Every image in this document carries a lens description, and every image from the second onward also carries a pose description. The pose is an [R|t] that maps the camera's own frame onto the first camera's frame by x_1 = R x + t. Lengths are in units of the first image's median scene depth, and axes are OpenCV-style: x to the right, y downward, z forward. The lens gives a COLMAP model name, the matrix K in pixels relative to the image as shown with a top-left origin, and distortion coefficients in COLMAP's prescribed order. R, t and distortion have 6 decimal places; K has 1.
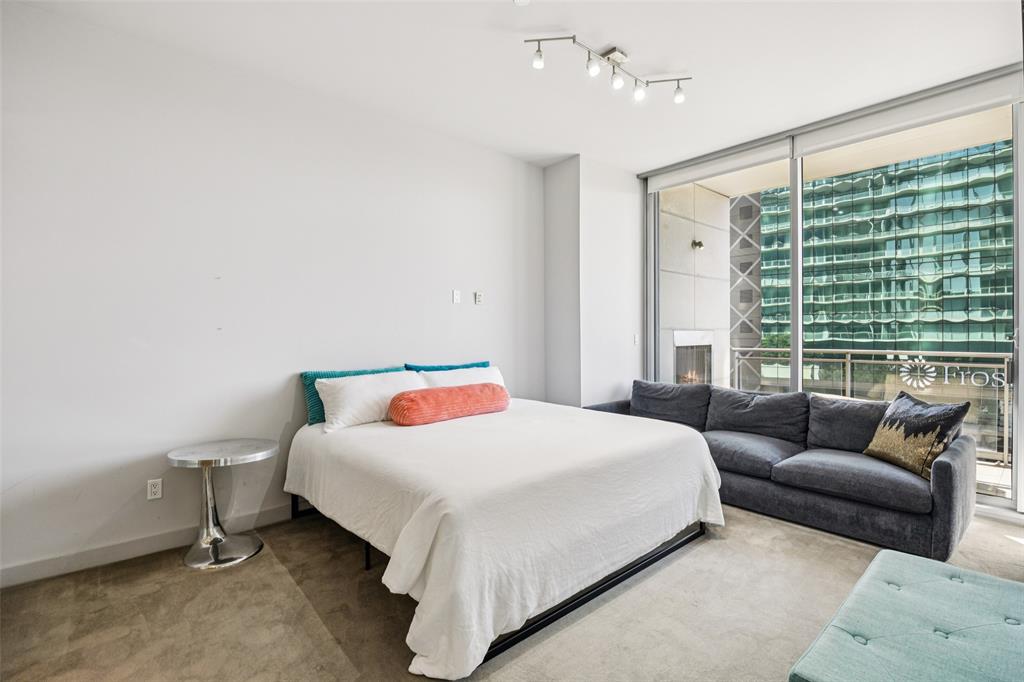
lens RADIAL K [[490.8, 0, 518.8], [0, 490.8, 341.5], [0, 0, 1]] dist [-0.012392, 0.000990]
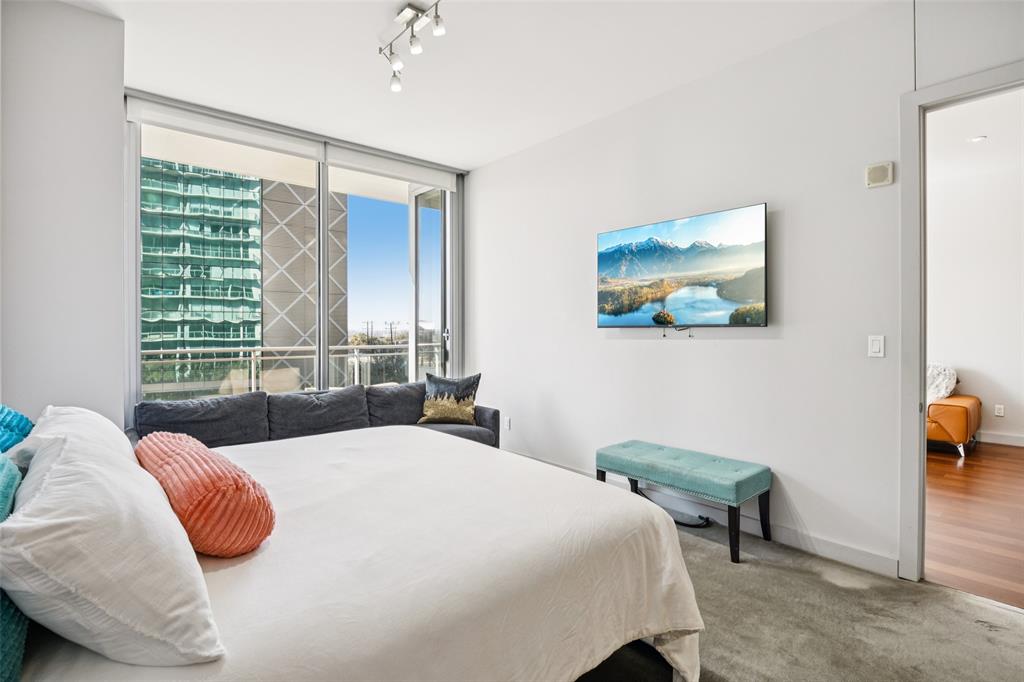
lens RADIAL K [[508.6, 0, 509.8], [0, 508.6, 332.9], [0, 0, 1]] dist [-0.004022, -0.000166]
pose [[0.002107, -0.000947, 0.999997, -0.477085], [0.018753, 0.999824, 0.000907, -0.006108], [-0.999822, 0.018751, 0.002124, 0.551221]]
